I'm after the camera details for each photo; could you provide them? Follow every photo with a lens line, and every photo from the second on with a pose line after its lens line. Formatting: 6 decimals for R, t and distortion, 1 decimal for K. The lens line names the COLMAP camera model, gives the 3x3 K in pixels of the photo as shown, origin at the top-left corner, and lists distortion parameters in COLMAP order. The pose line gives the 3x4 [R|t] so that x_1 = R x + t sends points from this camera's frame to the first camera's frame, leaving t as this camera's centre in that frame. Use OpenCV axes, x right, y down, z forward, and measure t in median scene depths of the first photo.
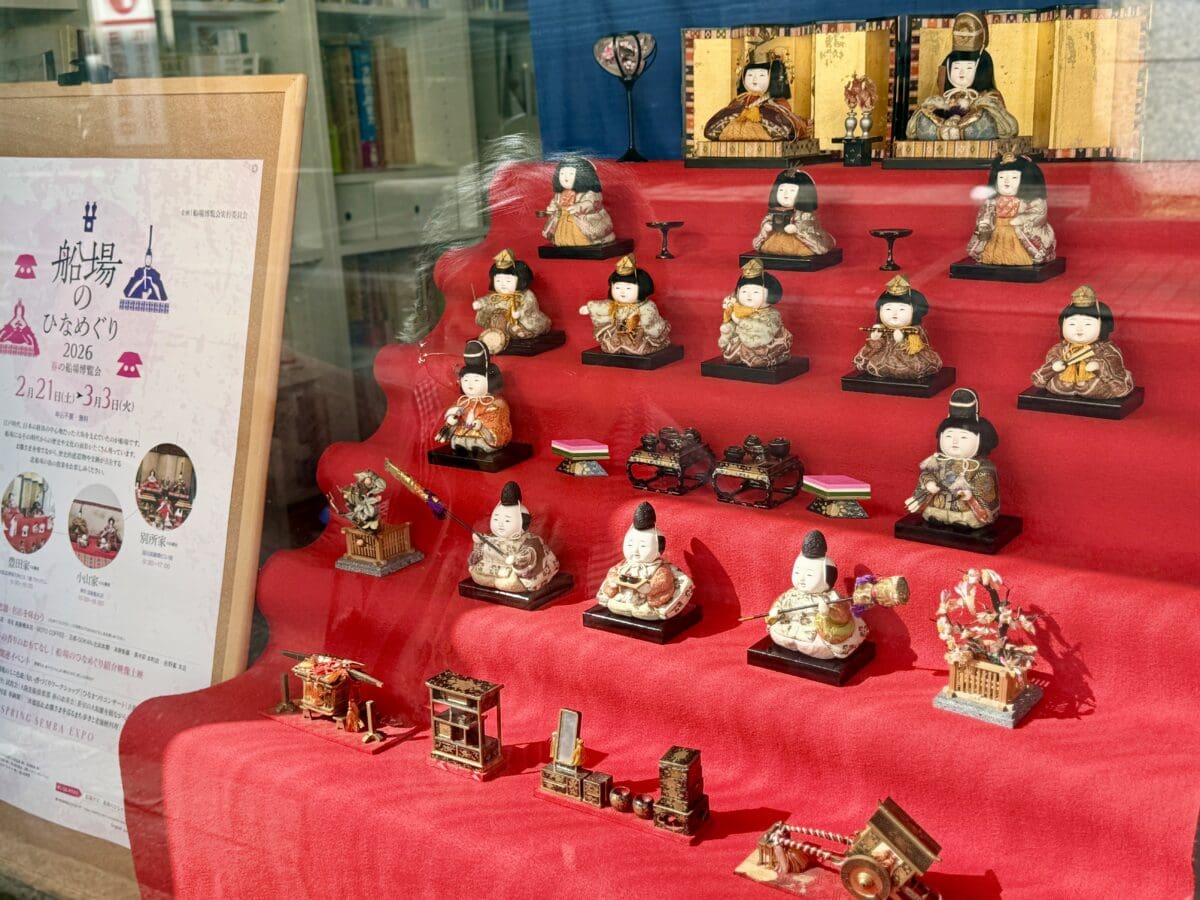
lens RADIAL K [[1411.6, 0, 600.6], [0, 1411.6, 457.7], [0, 0, 1]] dist [0.033615, 0.000000]
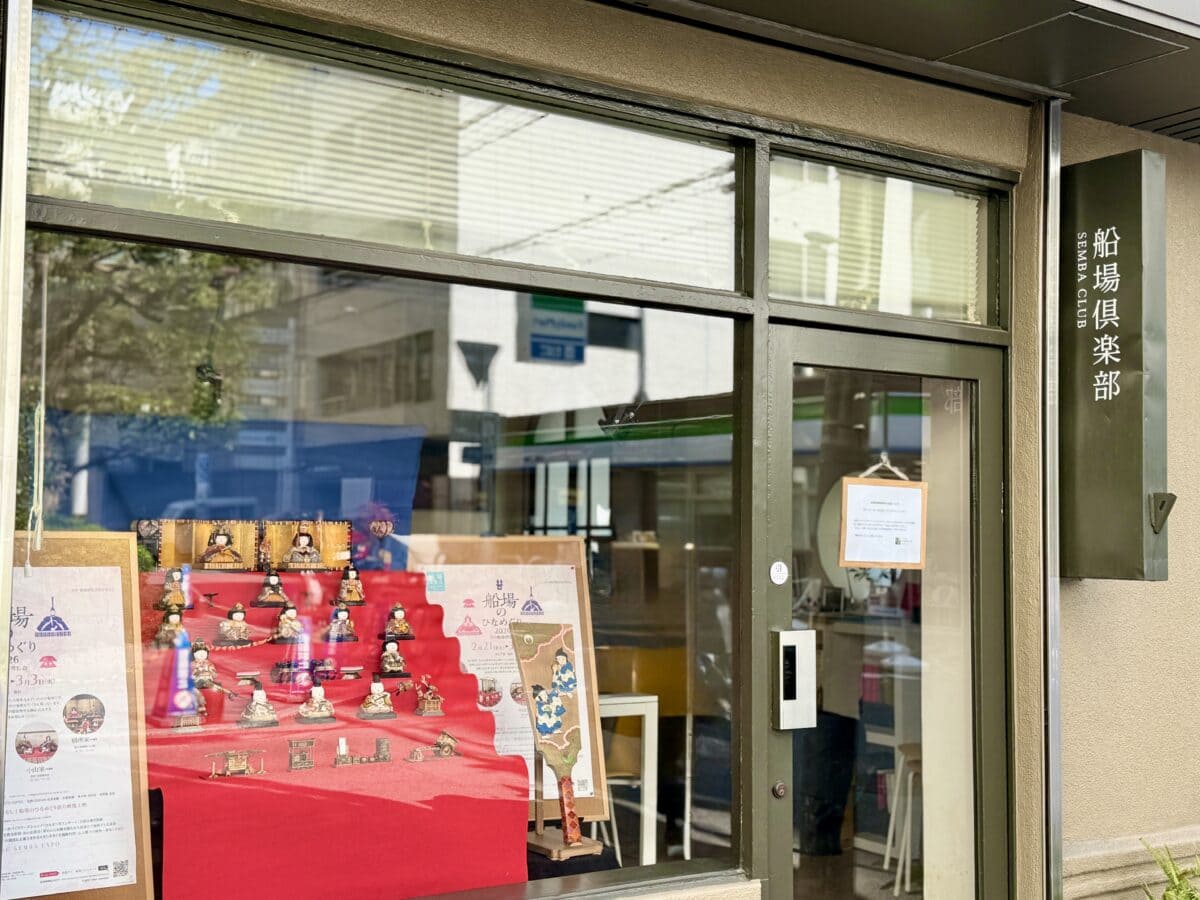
lens RADIAL K [[1442.2, 0, 598.4], [0, 1442.2, 450.8], [0, 0, 1]] dist [-0.007712, 0.000000]
pose [[0.403245, 0.086284, 0.911015, -2.014522], [0.215549, 0.958577, -0.186198, 0.212460], [-0.889344, 0.271452, 0.367943, -0.612473]]
